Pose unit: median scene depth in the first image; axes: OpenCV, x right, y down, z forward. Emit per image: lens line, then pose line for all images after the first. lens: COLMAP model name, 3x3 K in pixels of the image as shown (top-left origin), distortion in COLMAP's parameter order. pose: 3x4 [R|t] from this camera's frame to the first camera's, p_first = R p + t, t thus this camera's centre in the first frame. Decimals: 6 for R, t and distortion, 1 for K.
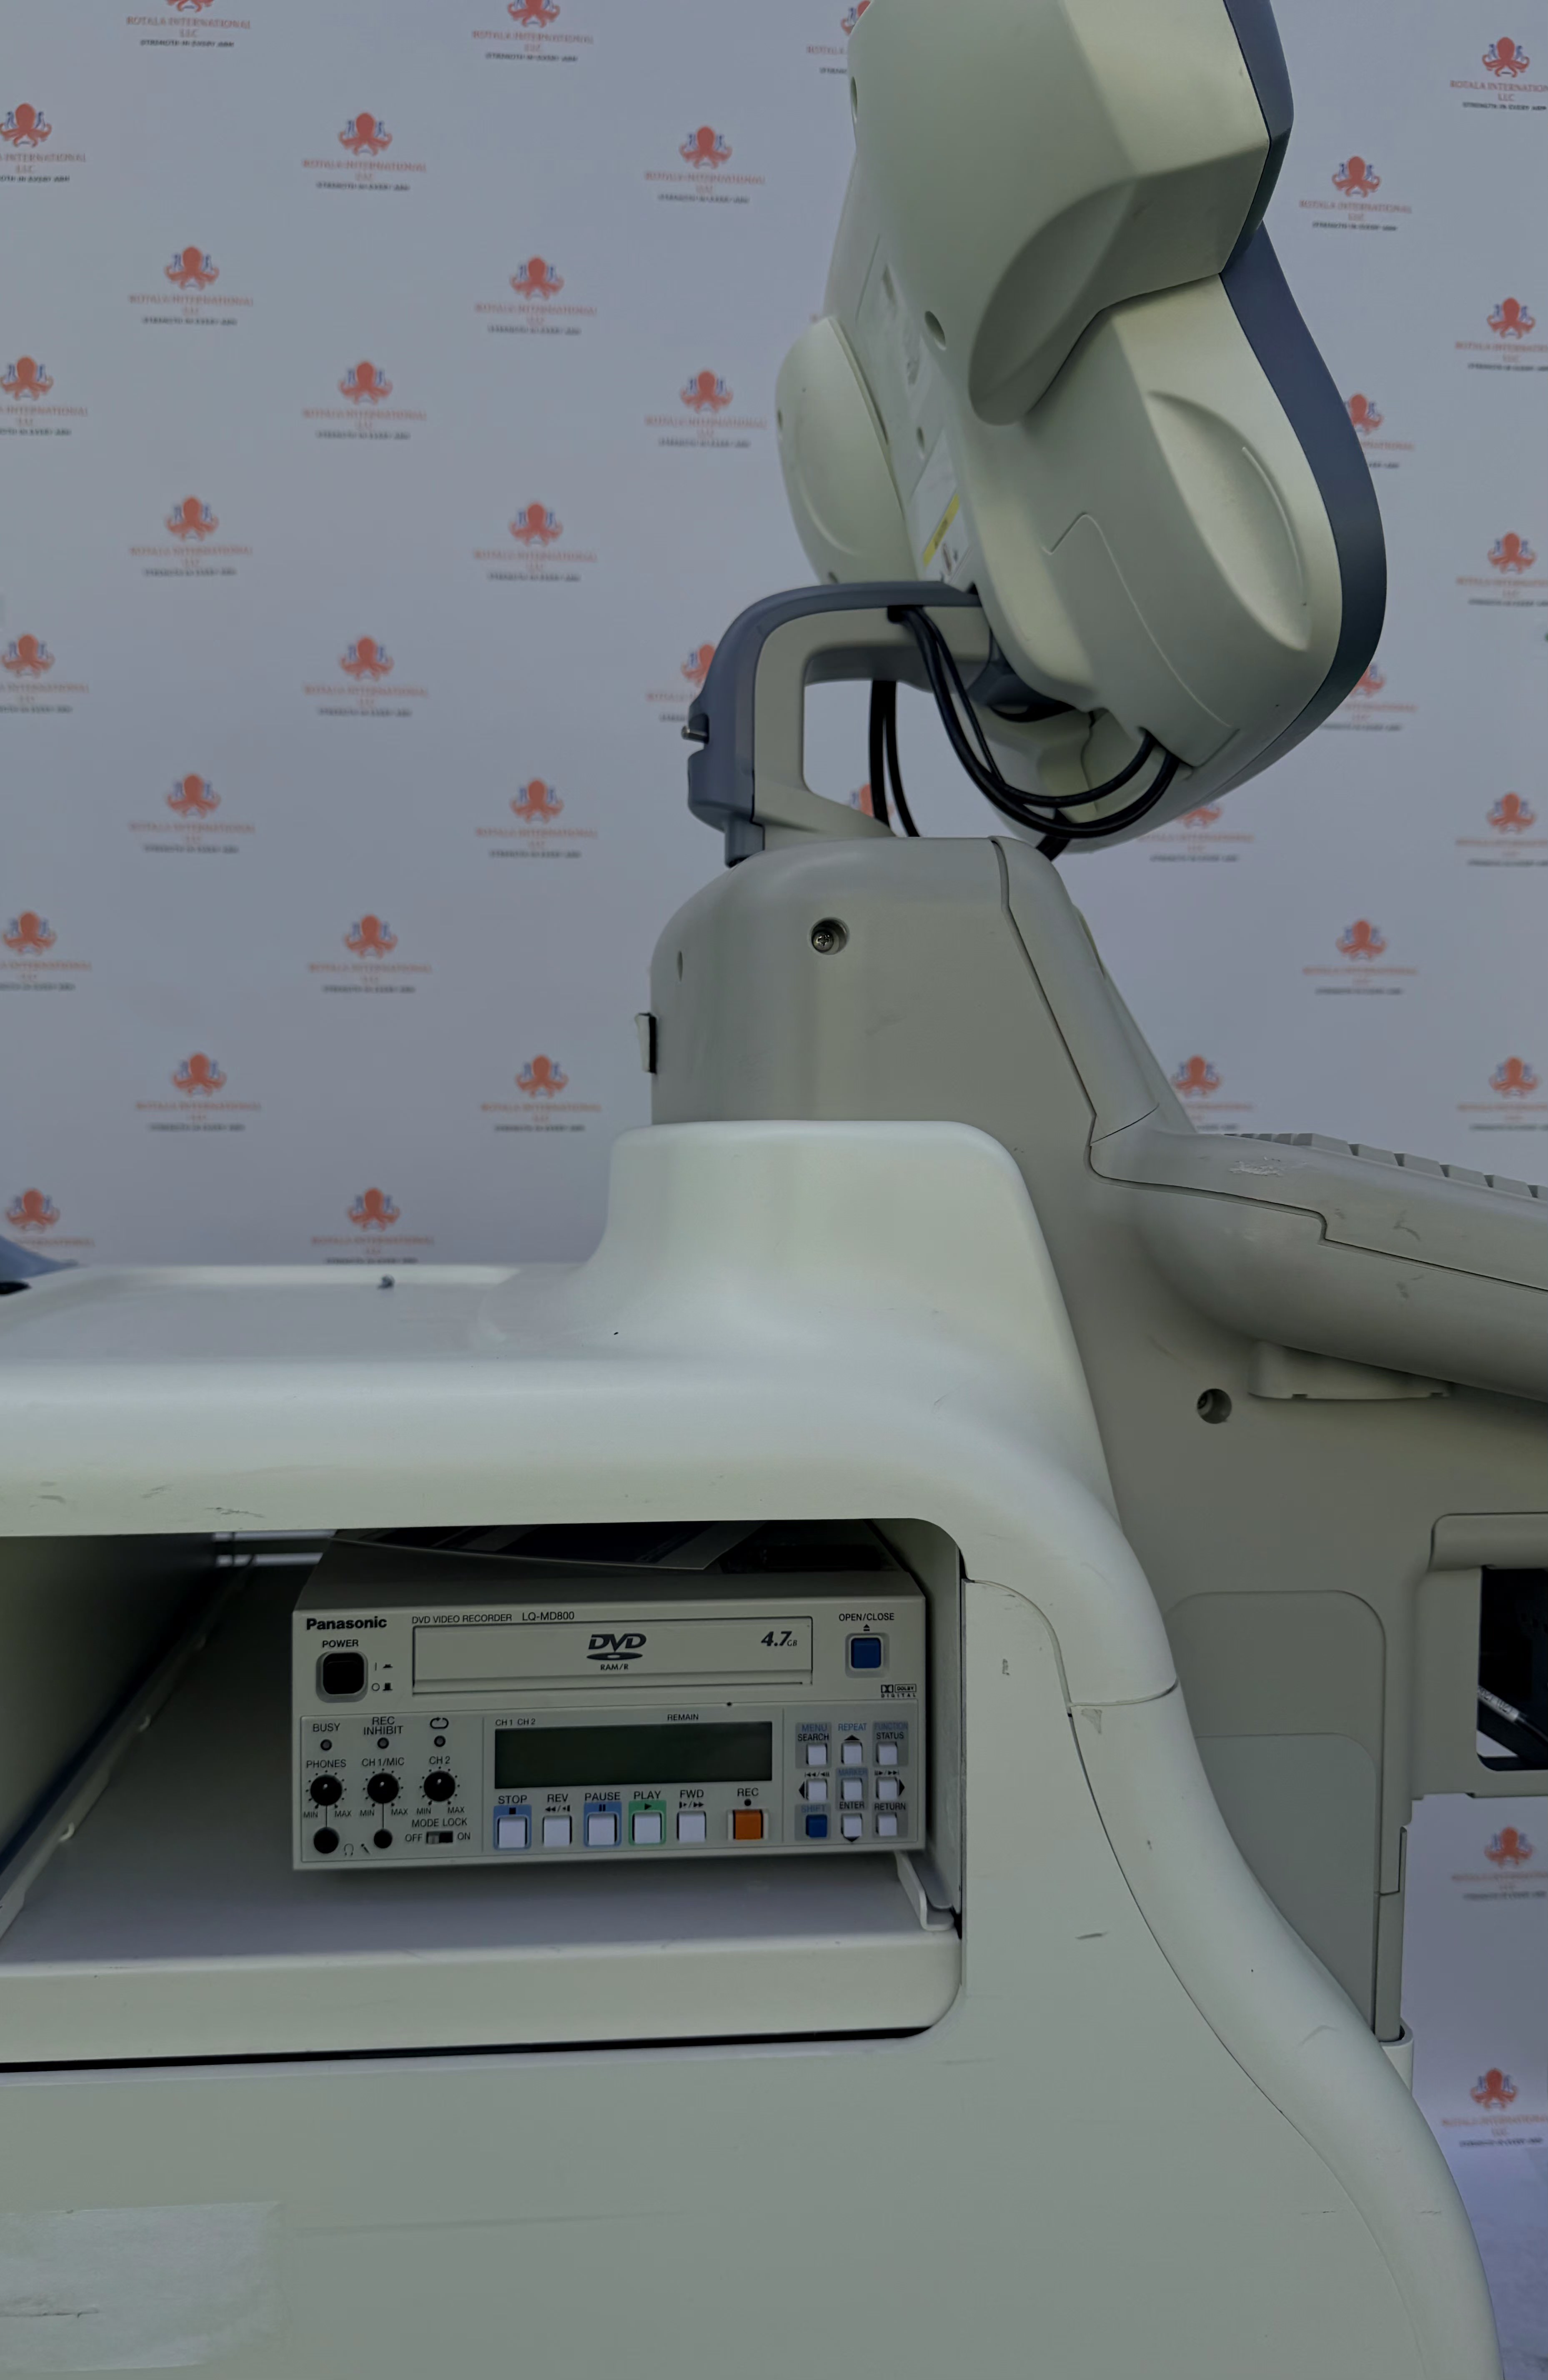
lens RADIAL K [[1906.8, 0, 704.8], [0, 1906.8, 1182.6], [0, 0, 1]] dist [0.015260, -0.023665]
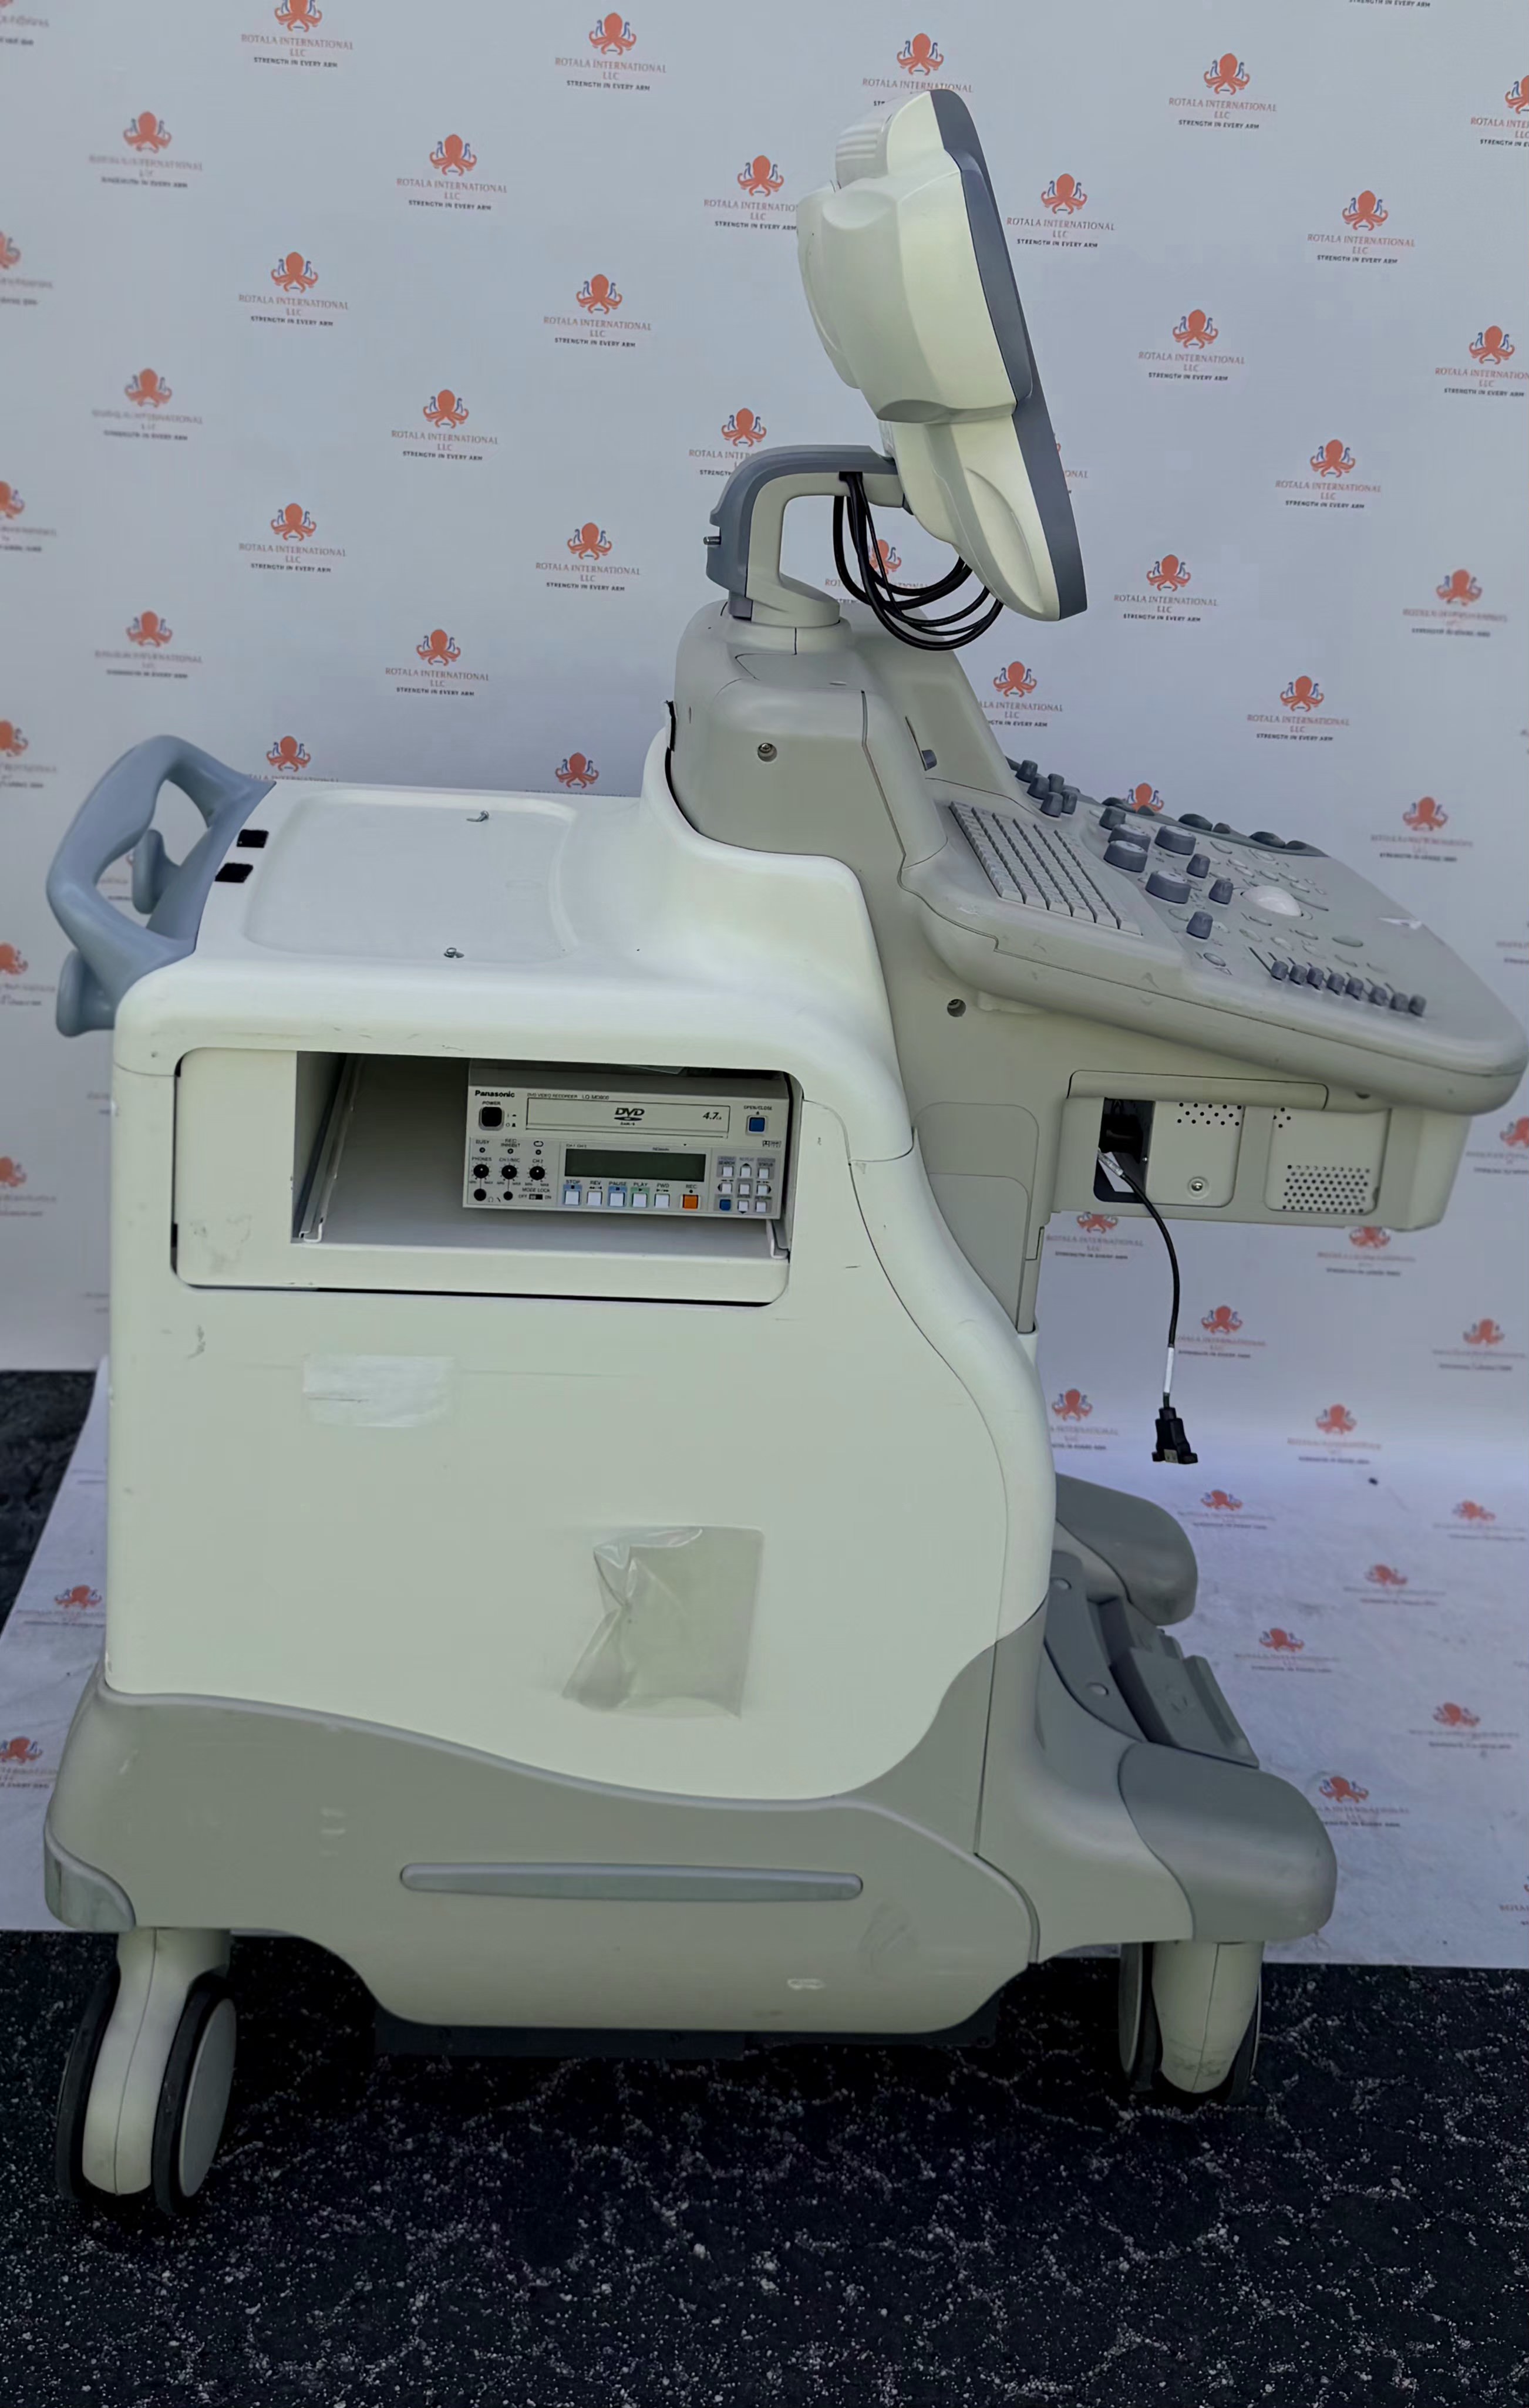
lens RADIAL K [[2781.3, 0, 765.9], [0, 2781.3, 1199.8], [0, 0, 1]] dist [-0.006141, 0.000000]
pose [[0.997149, 0.073919, 0.015147, 0.057308], [-0.074511, 0.932988, 0.352110, -0.694659], [0.011895, -0.352235, 0.935836, -1.716724]]
